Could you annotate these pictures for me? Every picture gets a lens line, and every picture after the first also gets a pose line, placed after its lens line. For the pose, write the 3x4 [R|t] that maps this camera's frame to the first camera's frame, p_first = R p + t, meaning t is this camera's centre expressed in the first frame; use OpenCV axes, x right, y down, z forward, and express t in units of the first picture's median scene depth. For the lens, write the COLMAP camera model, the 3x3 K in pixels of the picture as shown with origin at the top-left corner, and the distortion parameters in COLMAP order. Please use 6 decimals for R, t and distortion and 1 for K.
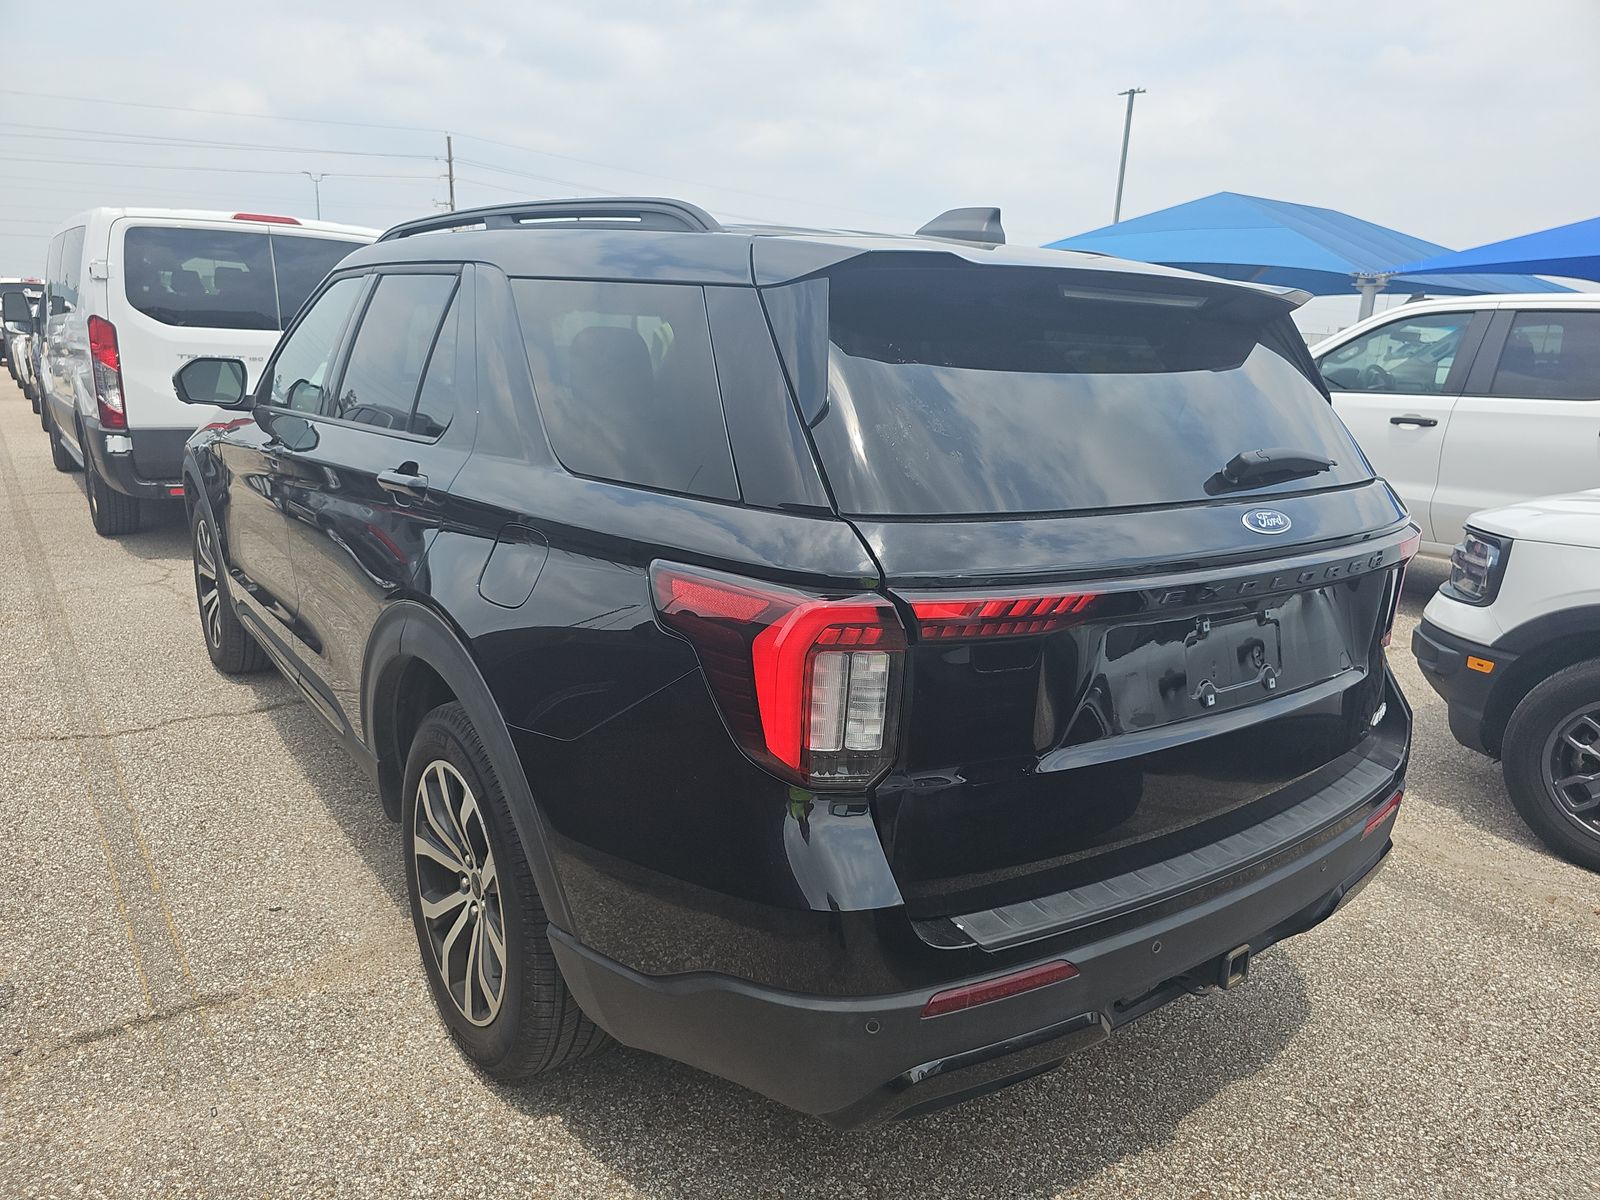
lens RADIAL K [[1075.0, 0, 800.7], [0, 1075.0, 669.4], [0, 0, 1]] dist [0.079477, -0.000450]
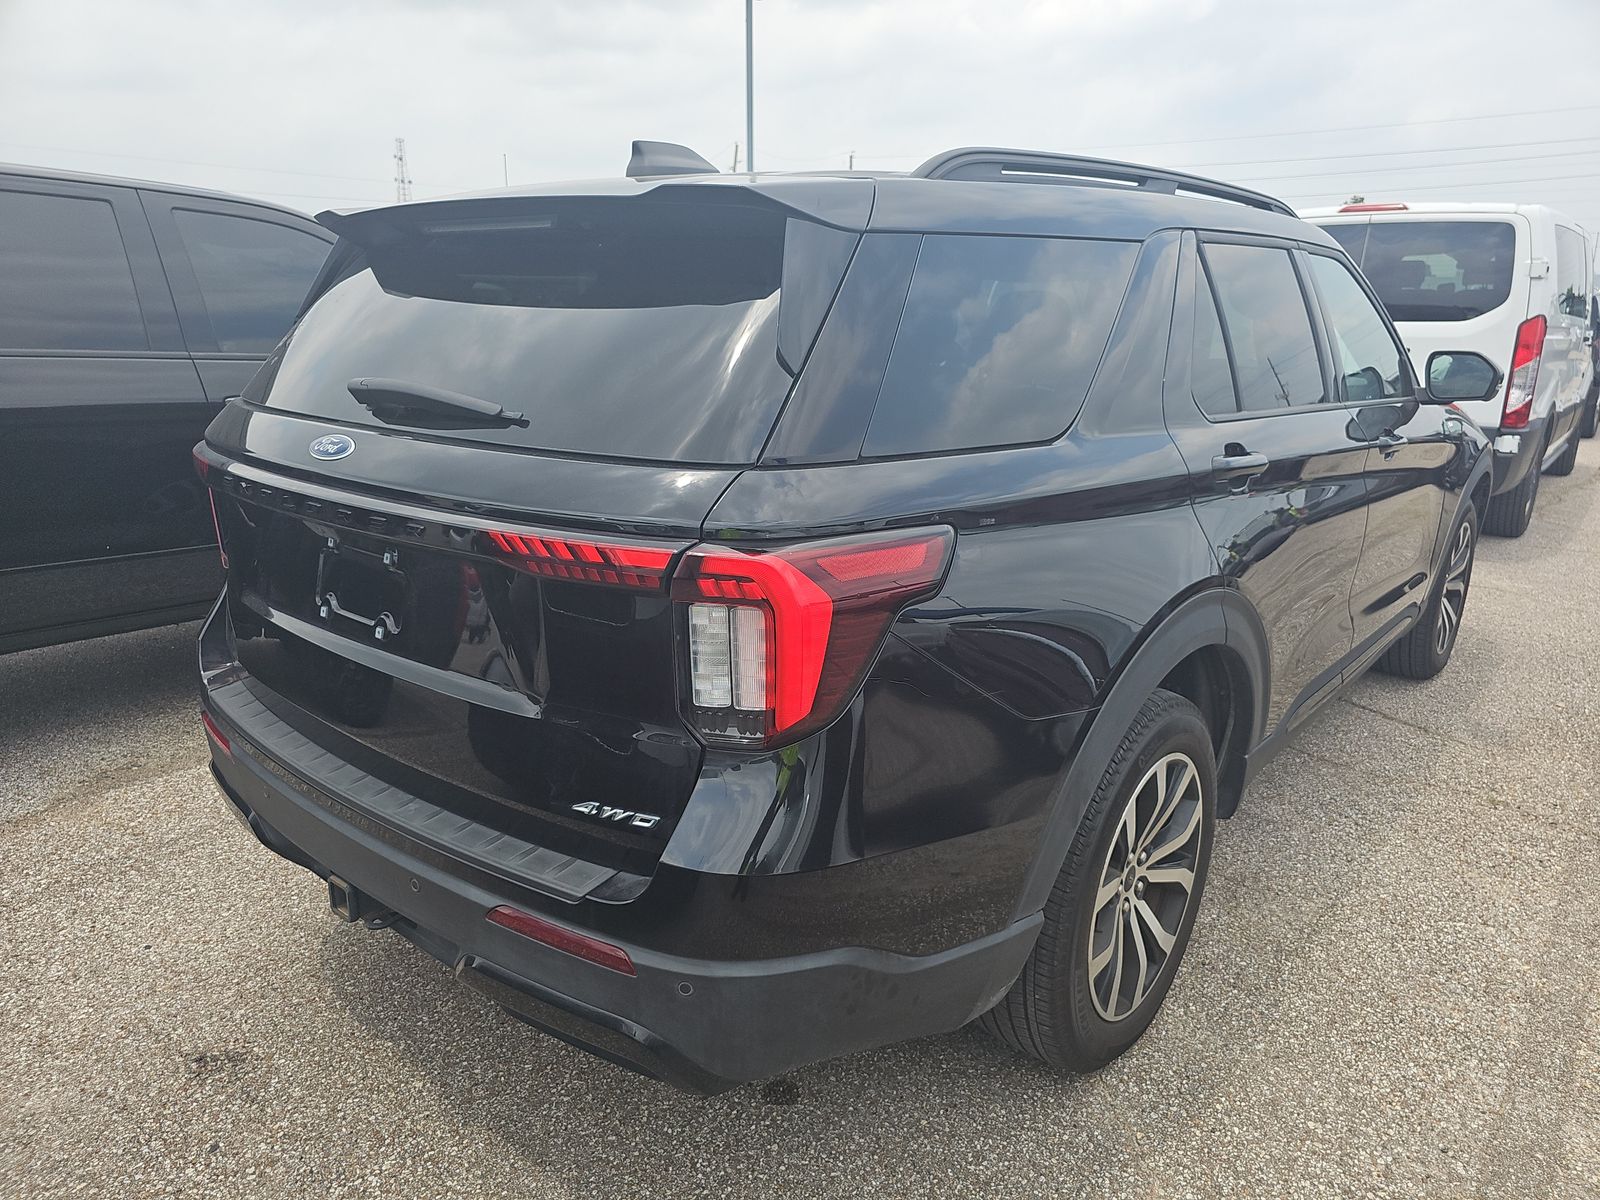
lens RADIAL K [[1063.9, 0, 820.9], [0, 1063.9, 597.5], [0, 0, 1]] dist [0.031657, -0.028132]
pose [[0.228345, 0.229312, -0.946190, 1.081876], [-0.278000, 0.946760, 0.162360, -0.210148], [0.933046, 0.225966, 0.279937, 0.860852]]
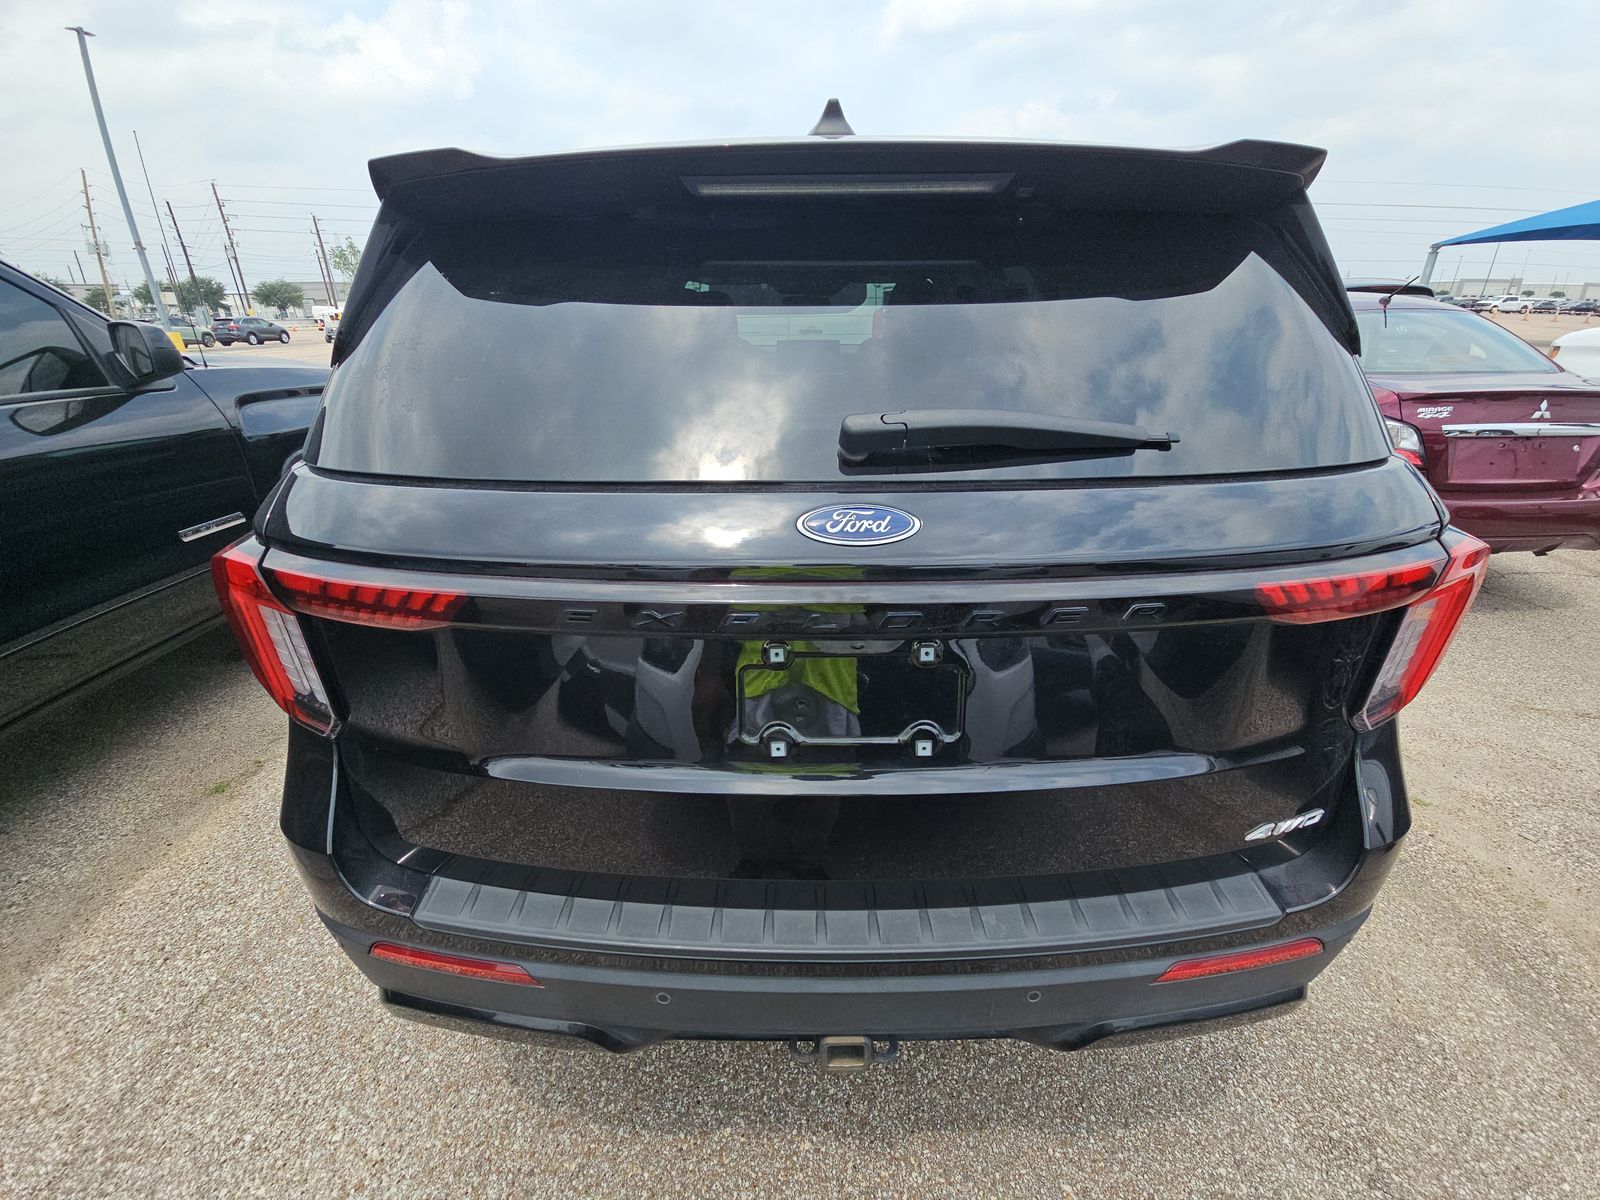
lens RADIAL K [[646.2, 0, 800.0], [0, 646.2, 600.0], [0, 0, 1]] dist [0.002367, 0.000400]
pose [[0.791199, 0.205113, -0.576136, 0.463136], [-0.131751, 0.977125, 0.166940, -0.110729], [0.597199, -0.056176, 0.800124, 0.489201]]
